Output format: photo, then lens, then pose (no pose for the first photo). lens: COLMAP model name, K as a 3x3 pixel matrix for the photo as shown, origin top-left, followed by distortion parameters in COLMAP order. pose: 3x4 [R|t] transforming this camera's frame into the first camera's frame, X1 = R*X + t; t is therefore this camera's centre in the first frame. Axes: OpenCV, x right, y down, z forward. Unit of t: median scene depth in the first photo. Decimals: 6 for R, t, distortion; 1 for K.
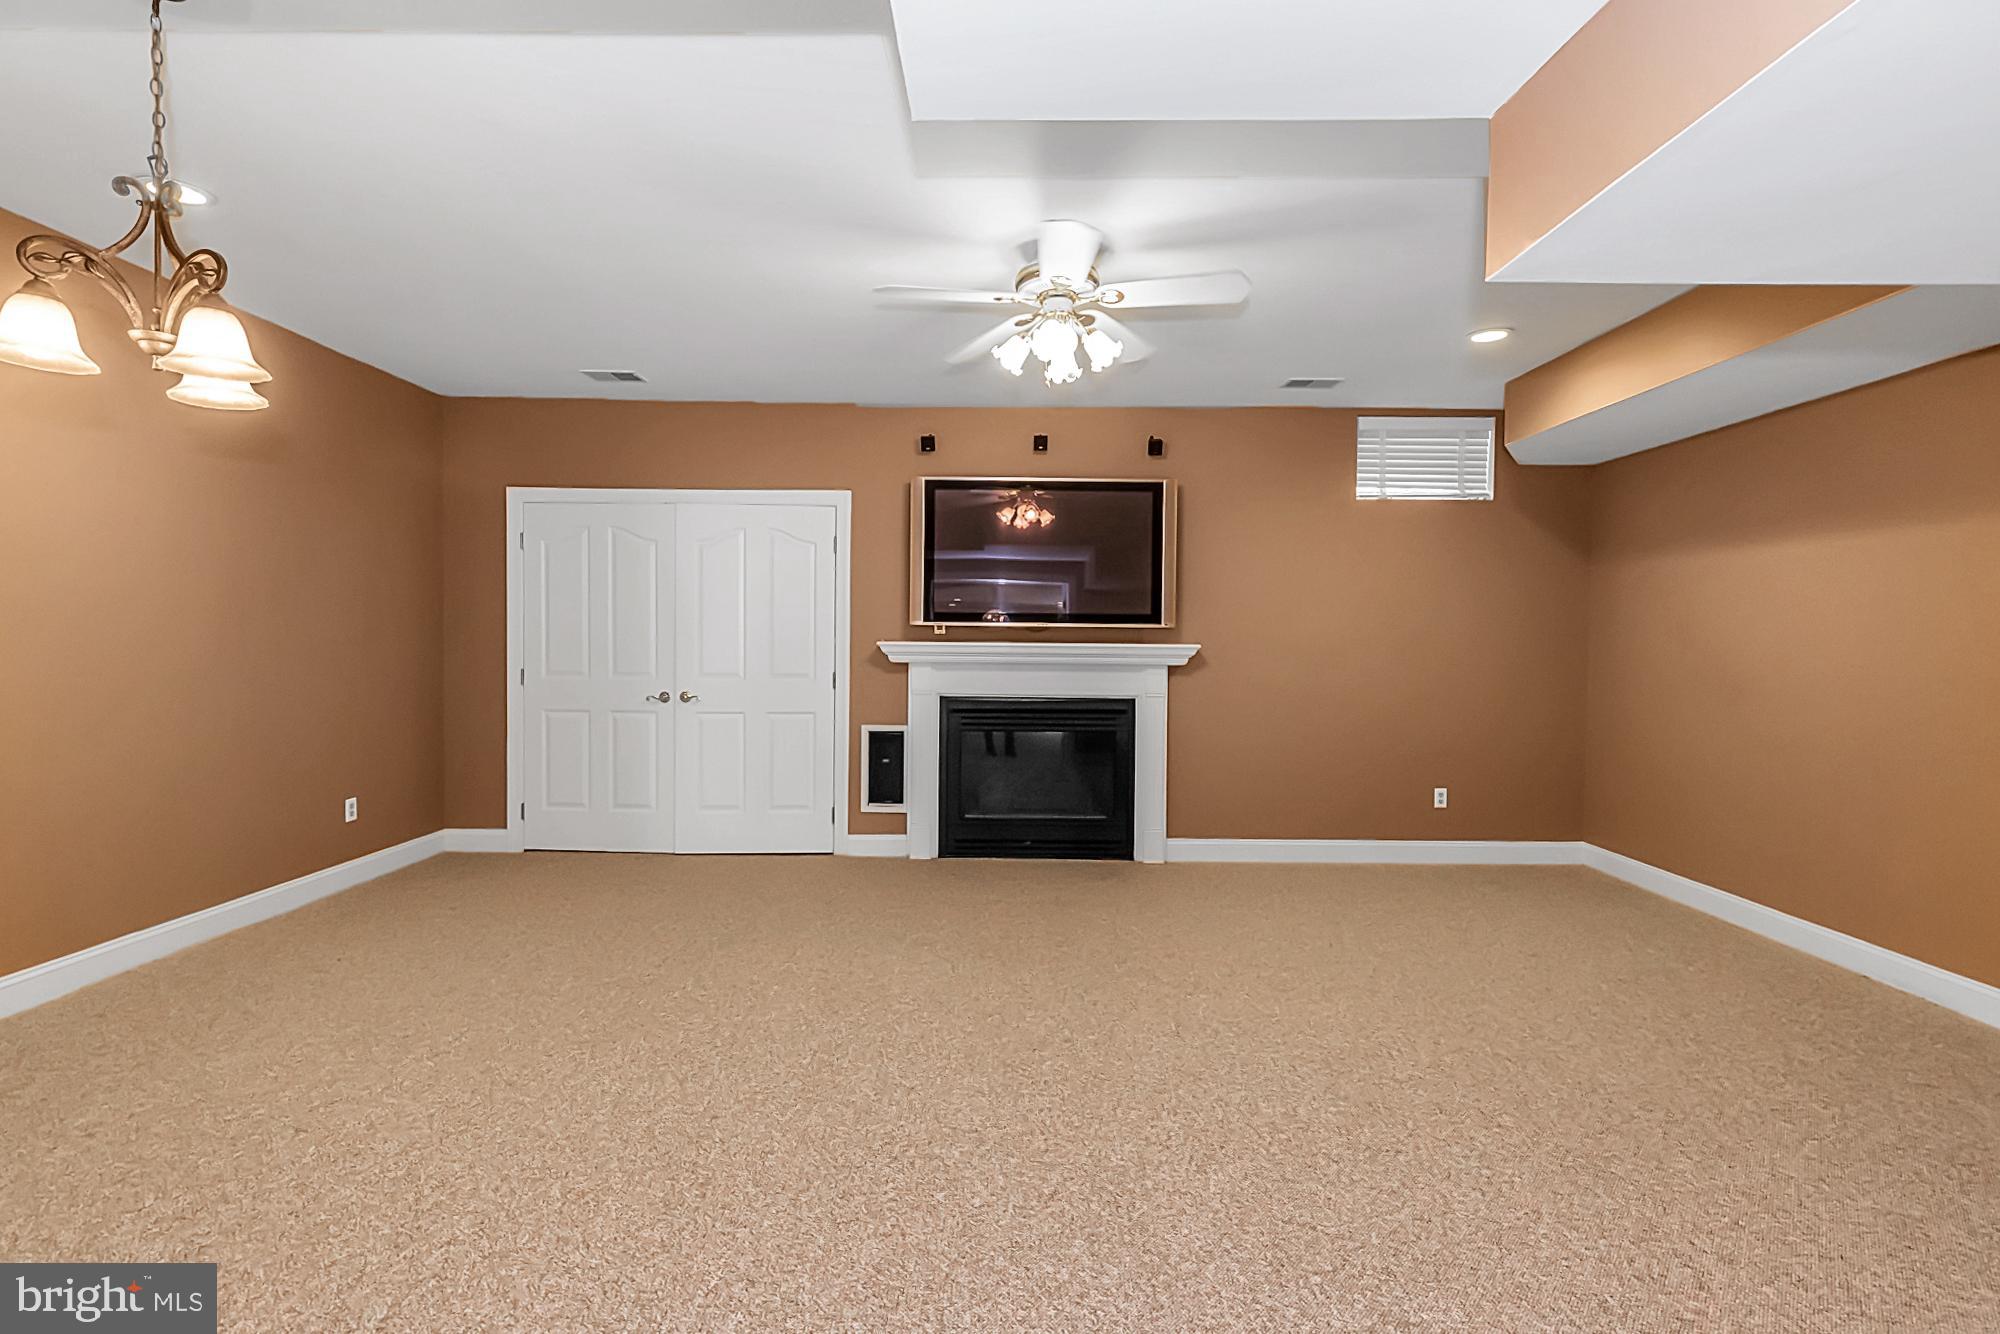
lens RADIAL K [[900.1, 0, 998.6], [0, 900.1, 665.7], [0, 0, 1]] dist [0.003634, 0.000378]
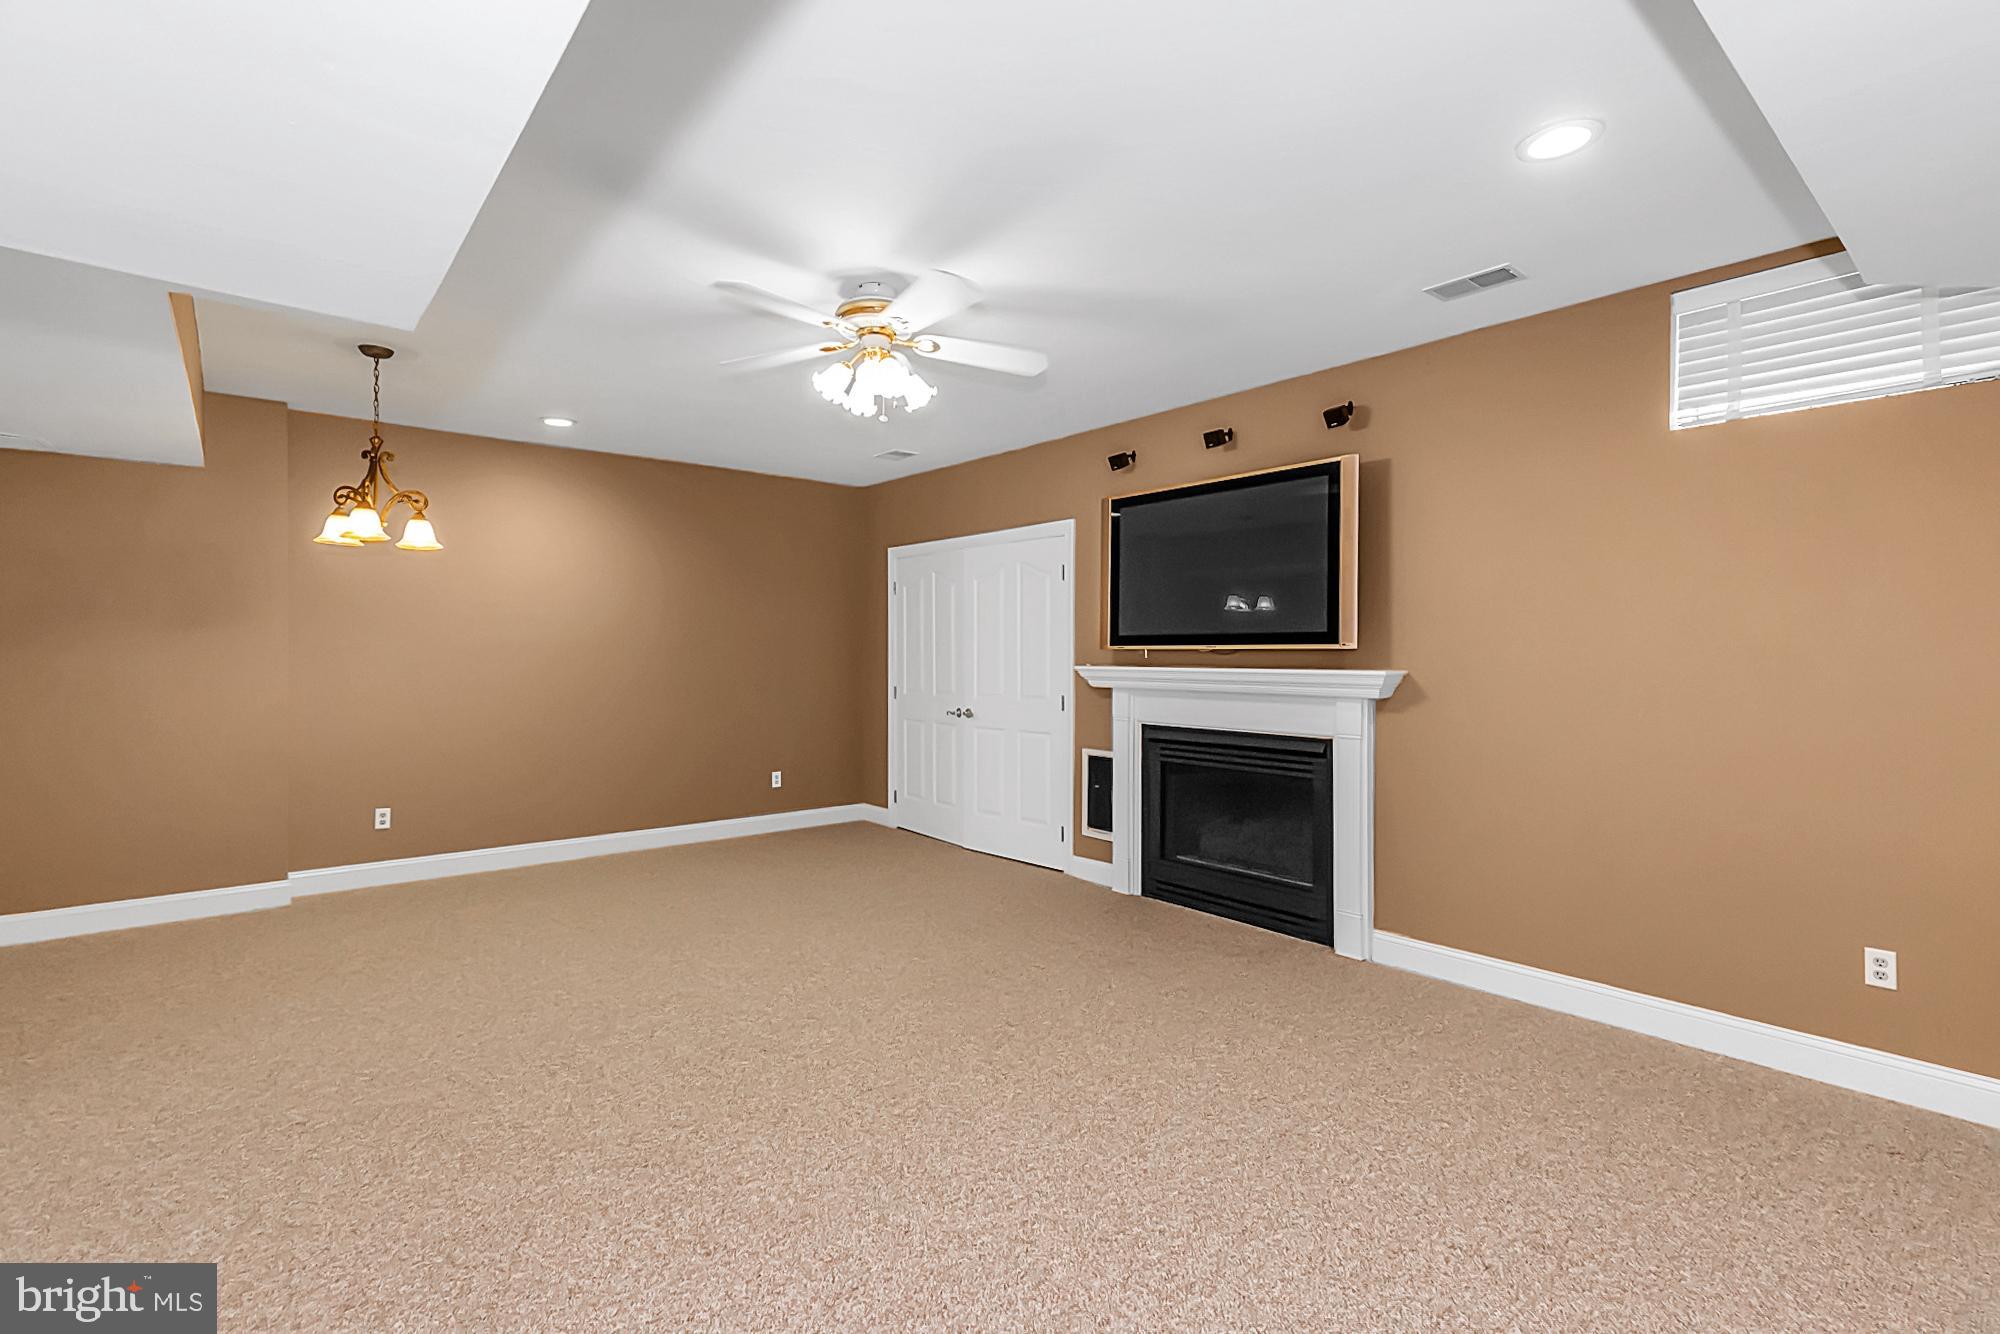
lens RADIAL K [[900.1, 0, 1008.9], [0, 900.1, 665.8], [0, 0, 1]] dist [0.003634, 0.000378]
pose [[0.659003, 0.002220, -0.752137, 0.555289], [-0.022015, 0.999624, -0.016338, -0.008374], [0.751818, 0.027325, 0.658804, 0.273534]]
